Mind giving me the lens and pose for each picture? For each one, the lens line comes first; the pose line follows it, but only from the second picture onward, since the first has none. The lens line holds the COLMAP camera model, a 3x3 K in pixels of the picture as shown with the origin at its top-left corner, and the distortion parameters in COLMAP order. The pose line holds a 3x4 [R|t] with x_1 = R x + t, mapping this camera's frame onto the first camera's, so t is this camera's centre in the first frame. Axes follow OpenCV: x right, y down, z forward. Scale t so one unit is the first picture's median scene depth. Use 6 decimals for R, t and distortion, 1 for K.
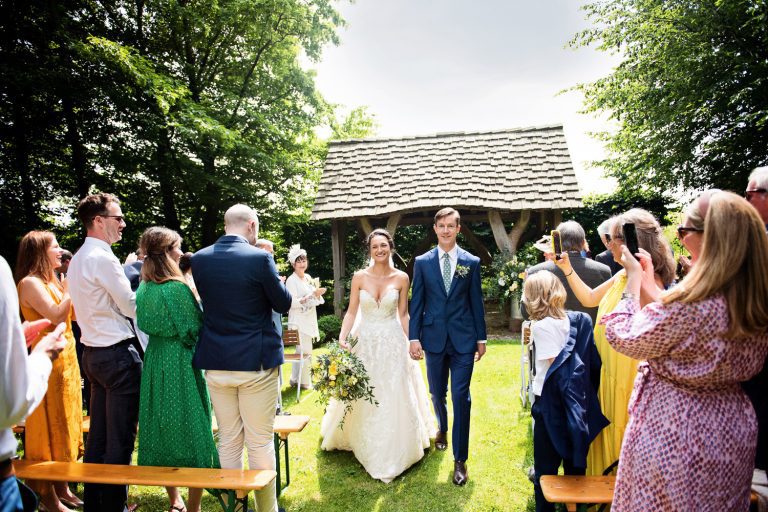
lens RADIAL K [[715.8, 0, 384.0], [0, 715.8, 256.0], [0, 0, 1]] dist [-0.006295, -0.005892]
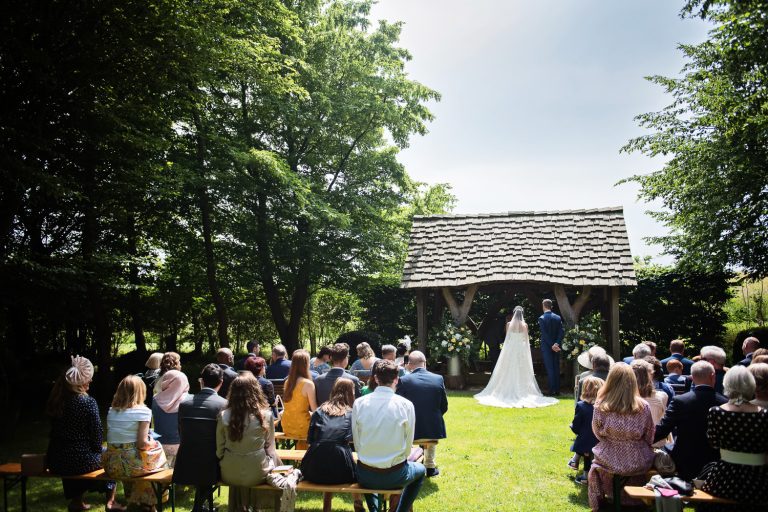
lens RADIAL K [[715.8, 0, 384.0], [0, 715.8, 256.0], [0, 0, 1]] dist [-0.006295, -0.005892]
pose [[0.995486, 0.026509, -0.091132, -0.021330], [-0.033936, 0.996141, -0.080938, -0.006141], [0.088635, 0.083665, 0.992544, -0.158835]]
